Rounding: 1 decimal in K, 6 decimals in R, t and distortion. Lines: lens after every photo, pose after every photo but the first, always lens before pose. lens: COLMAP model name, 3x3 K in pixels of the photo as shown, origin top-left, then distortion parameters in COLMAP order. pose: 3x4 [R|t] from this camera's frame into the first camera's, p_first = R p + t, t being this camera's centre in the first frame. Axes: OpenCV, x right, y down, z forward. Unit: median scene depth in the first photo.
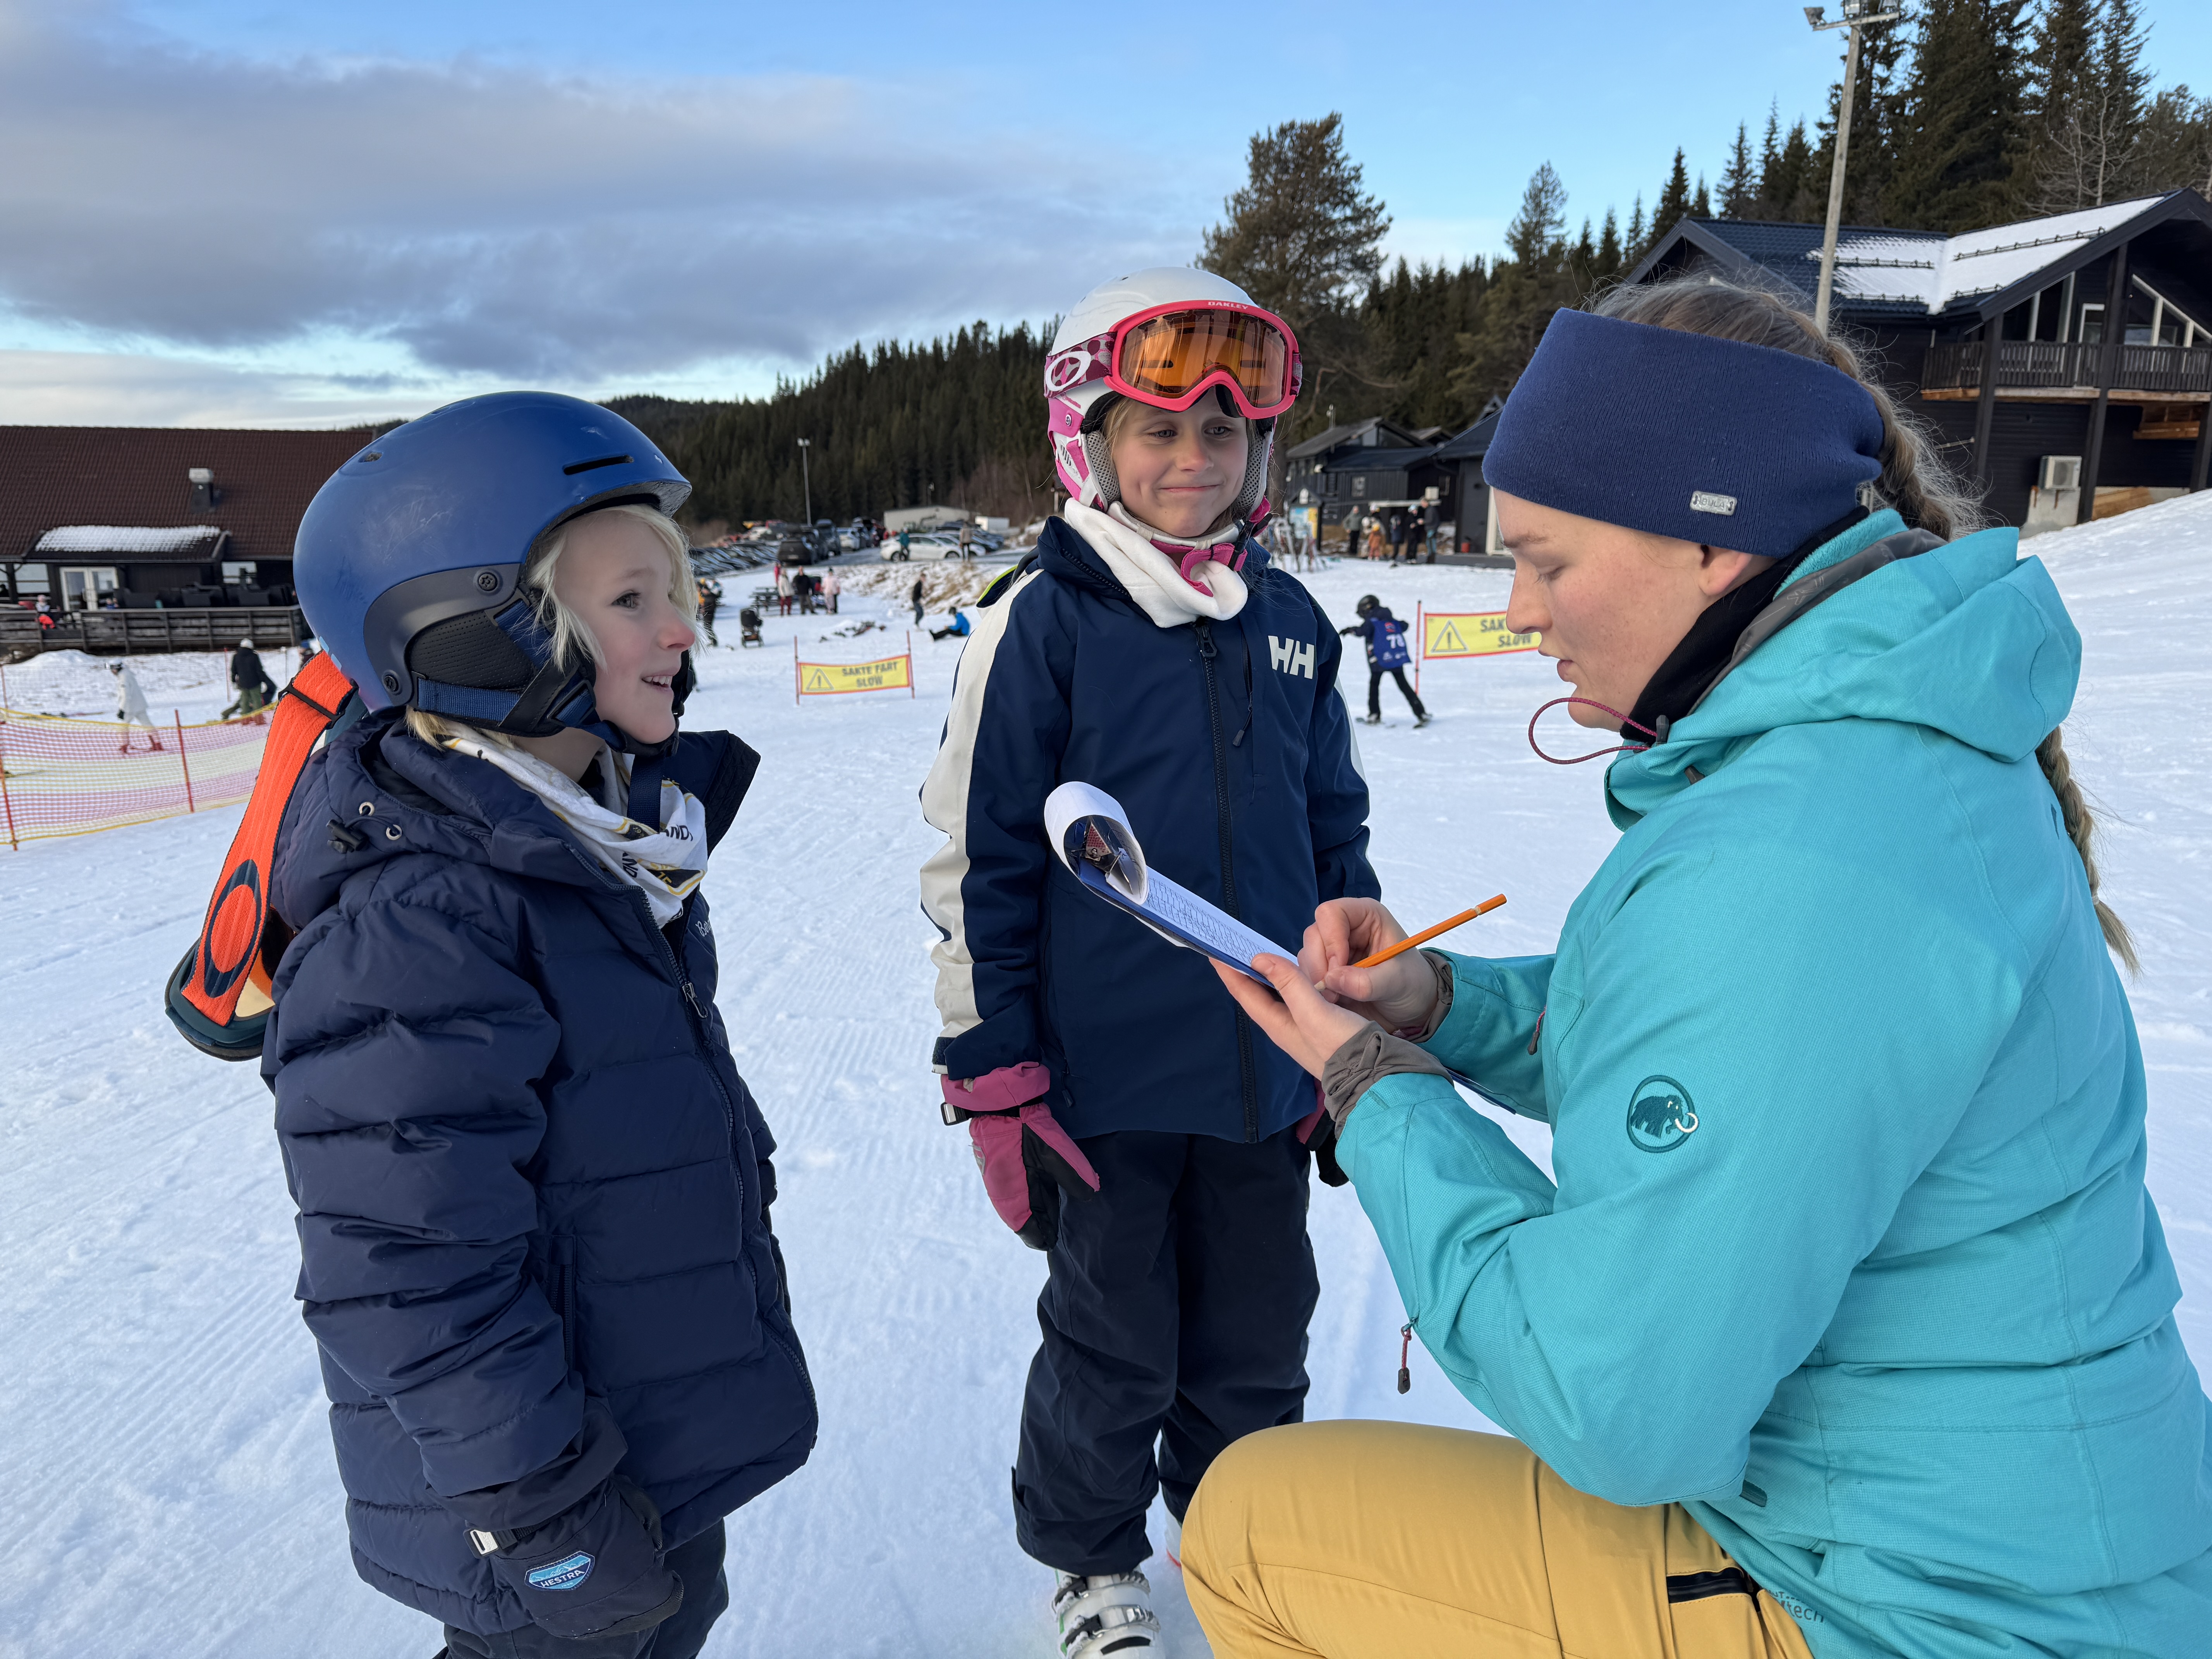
lens RADIAL K [[1559.4, 0, 1124.3], [0, 1559.4, 829.0], [0, 0, 1]] dist [0.035729, -0.042195]
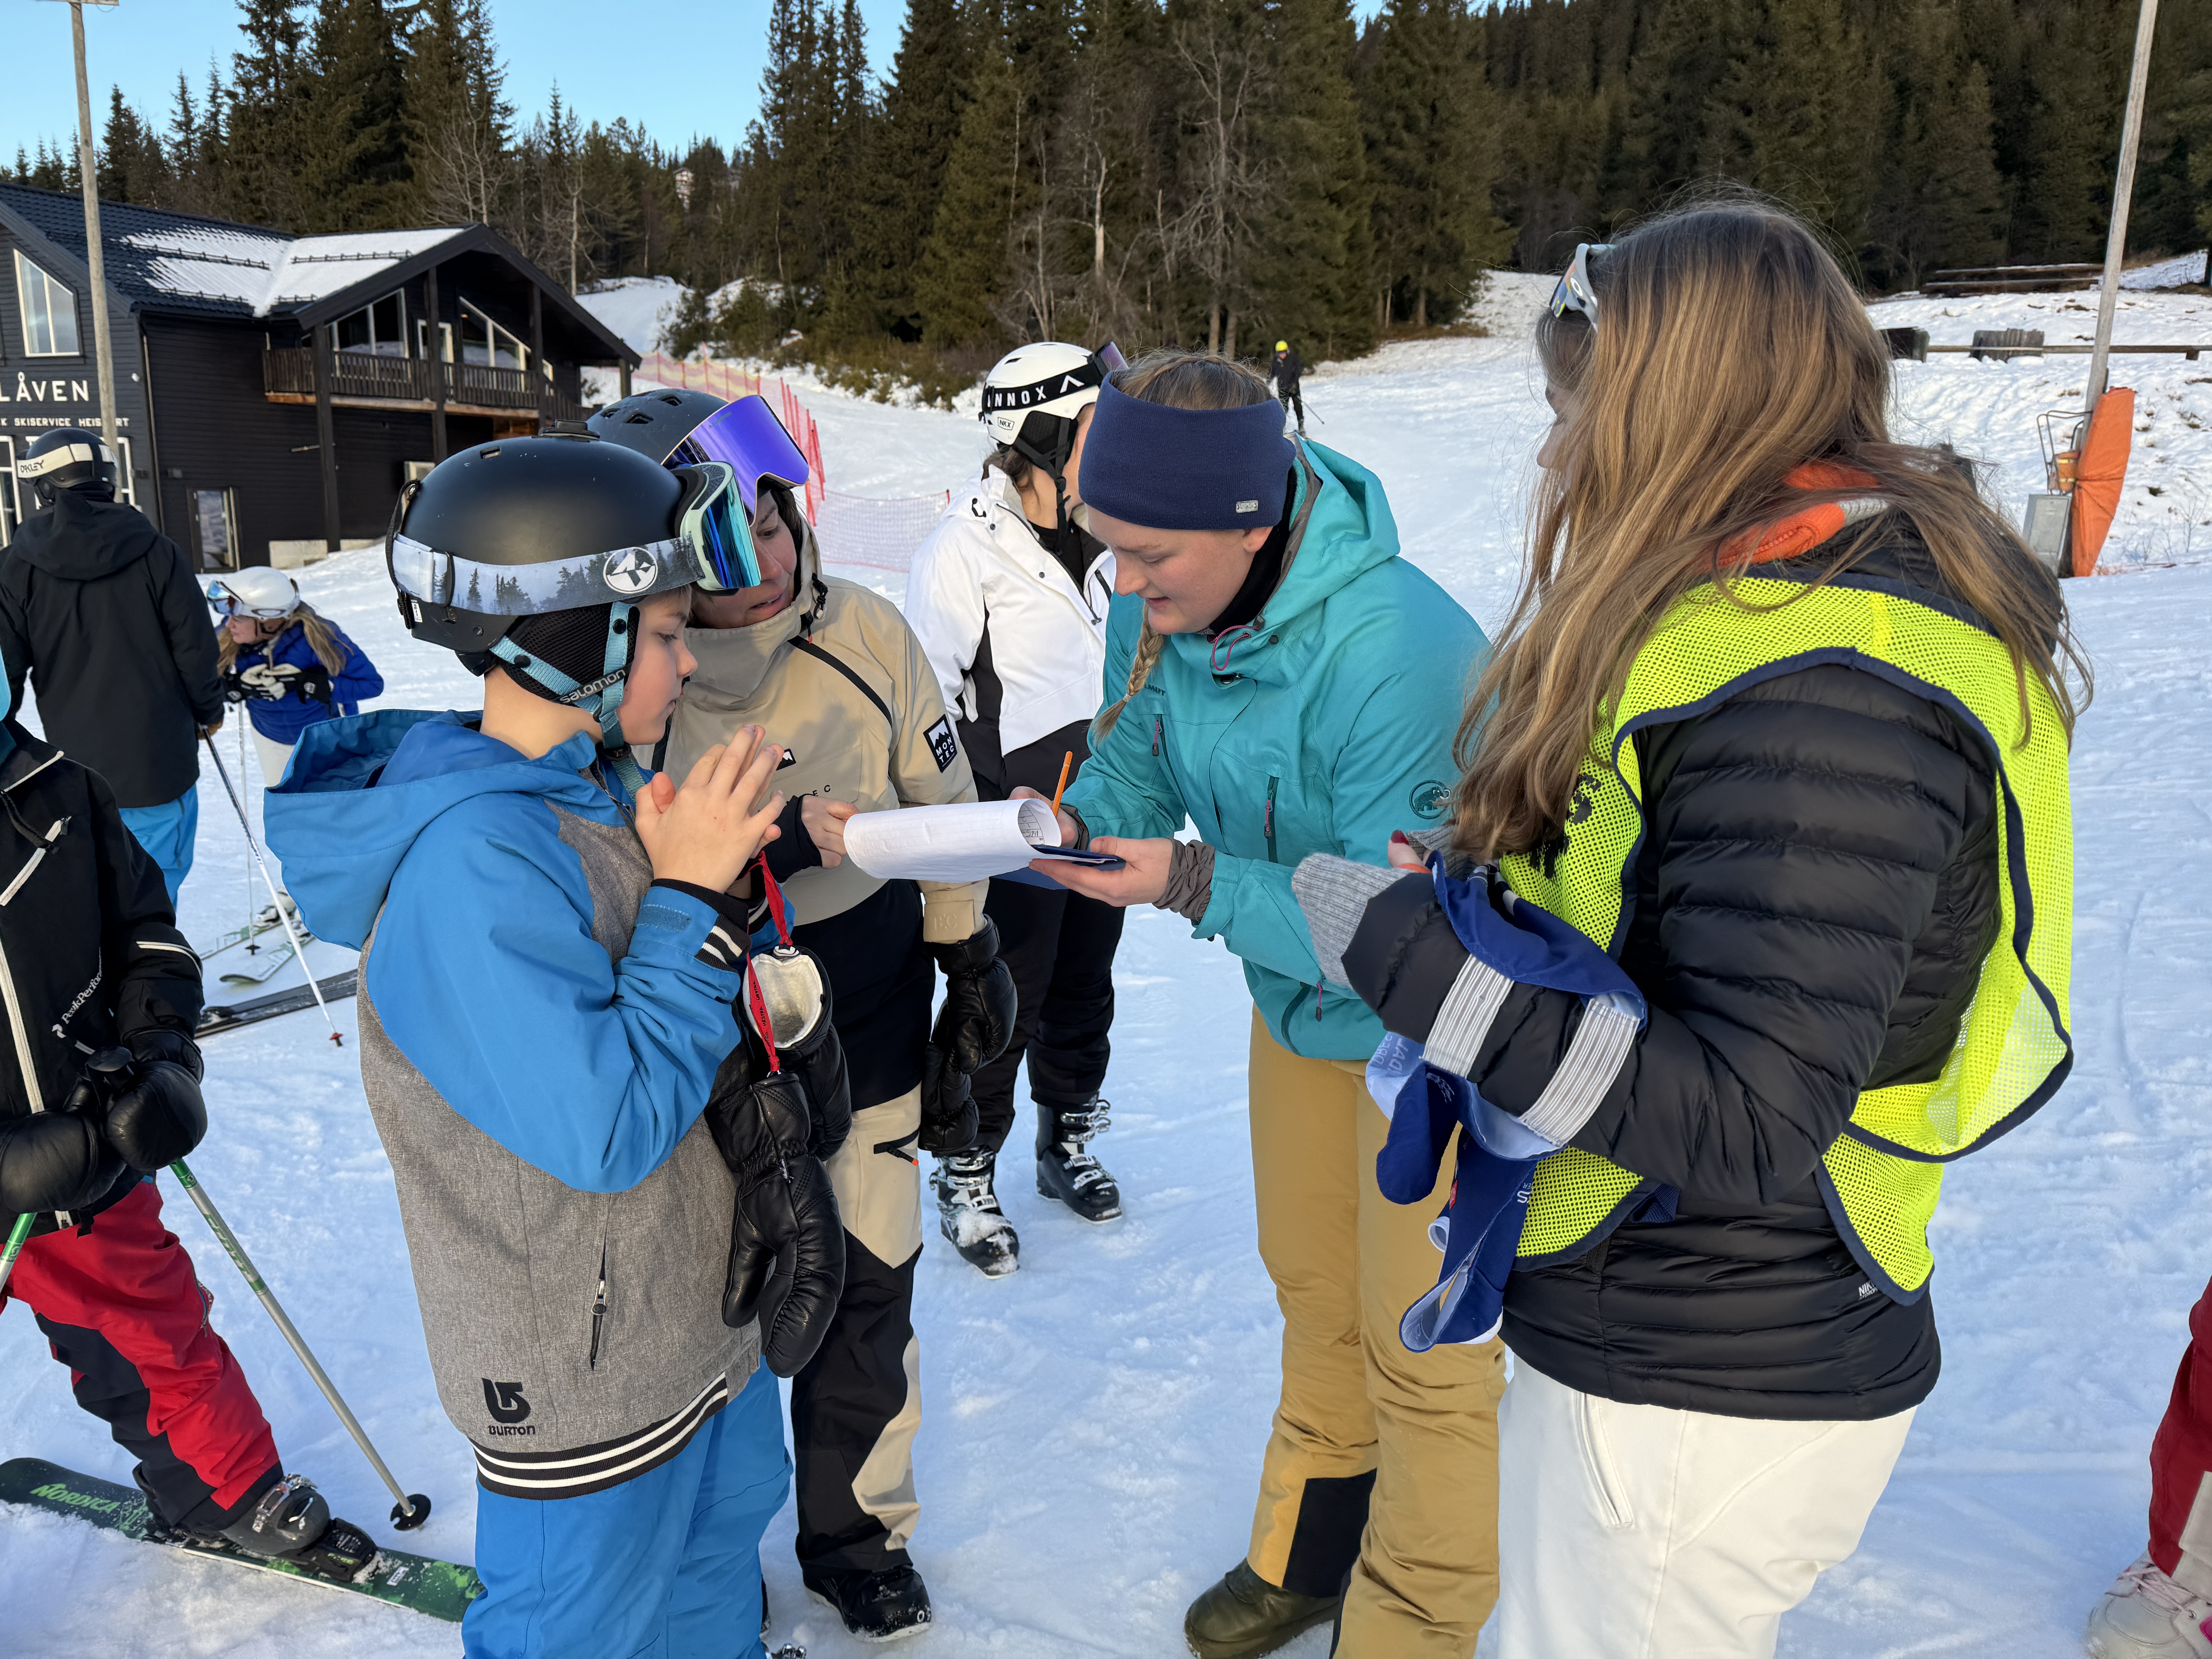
lens RADIAL K [[1559.4, 0, 1090.4], [0, 1559.4, 837.8], [0, 0, 1]] dist [0.035729, -0.042195]
pose [[0.692583, -0.139154, 0.707789, 0.080808], [0.121848, 0.989685, 0.075346, -0.005785], [-0.710973, 0.034059, 0.702394, -0.046308]]
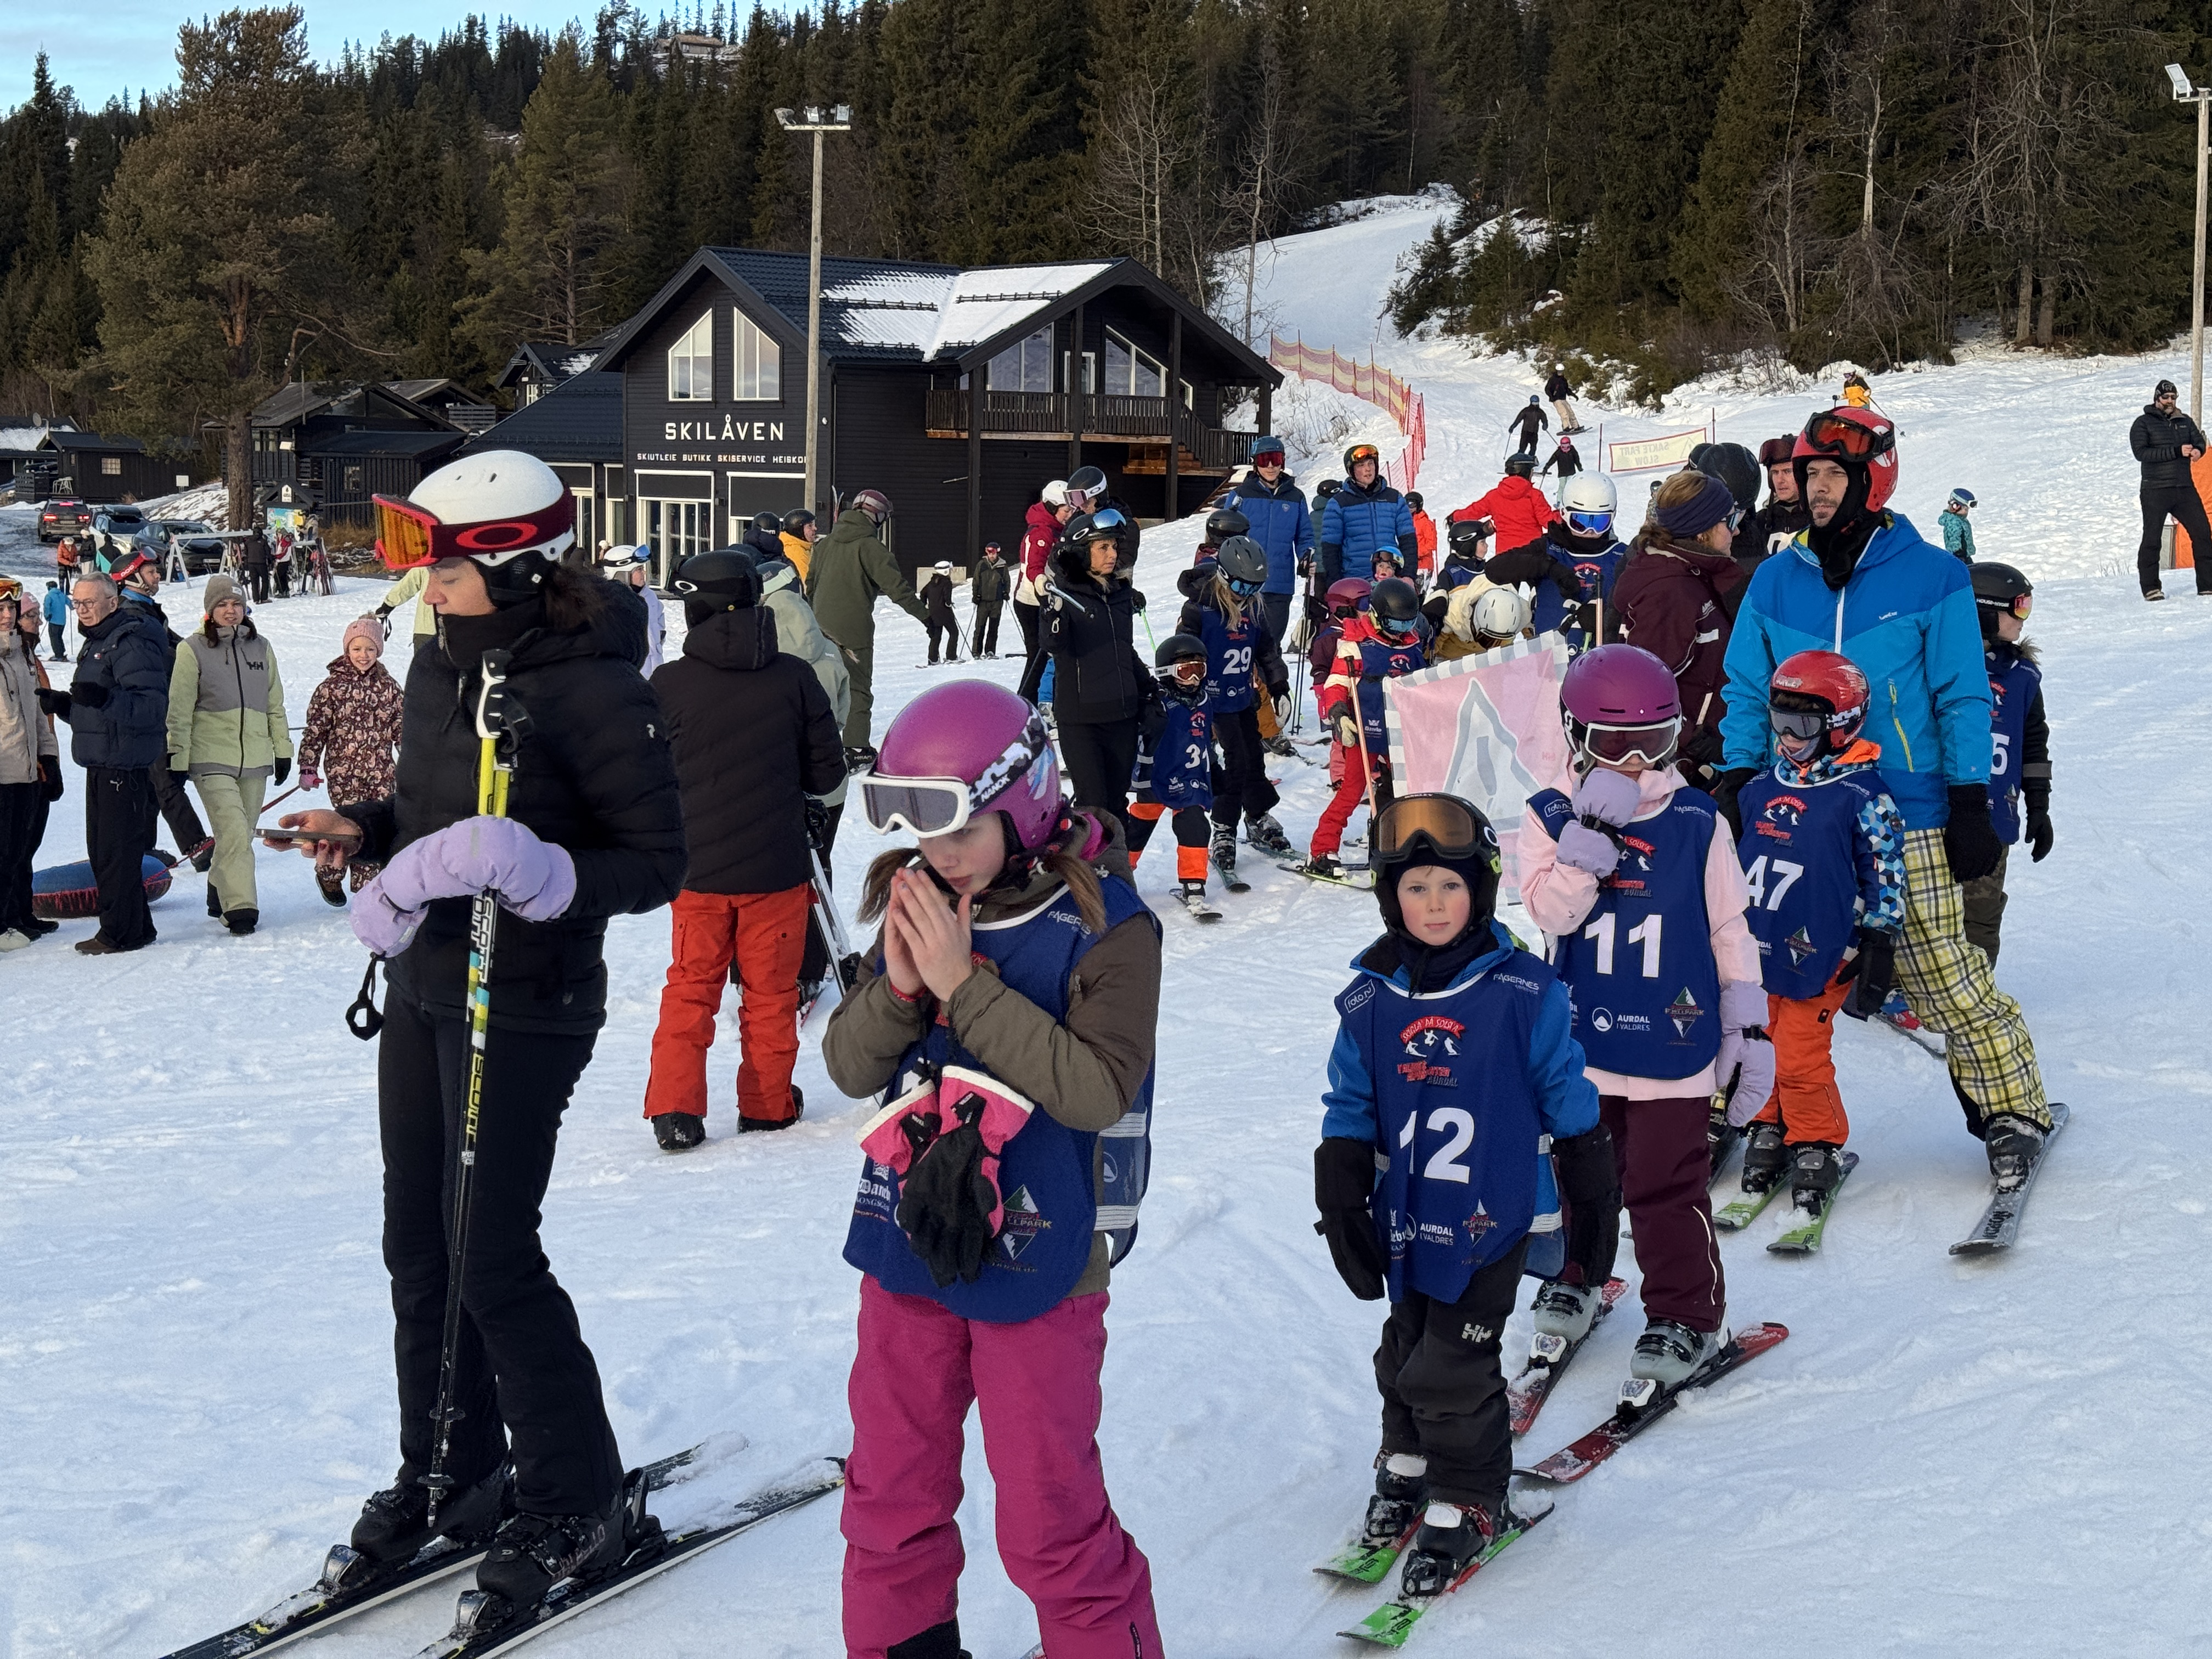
lens RADIAL K [[3020.8, 0, 1121.2], [0, 3020.8, 817.3], [0, 0, 1]] dist [0.156857, 0.000000]
pose [[0.913933, -0.032669, 0.404549, -0.140817], [0.066852, 0.995258, -0.070656, 0.091275], [-0.400322, 0.091619, 0.911783, -0.598838]]
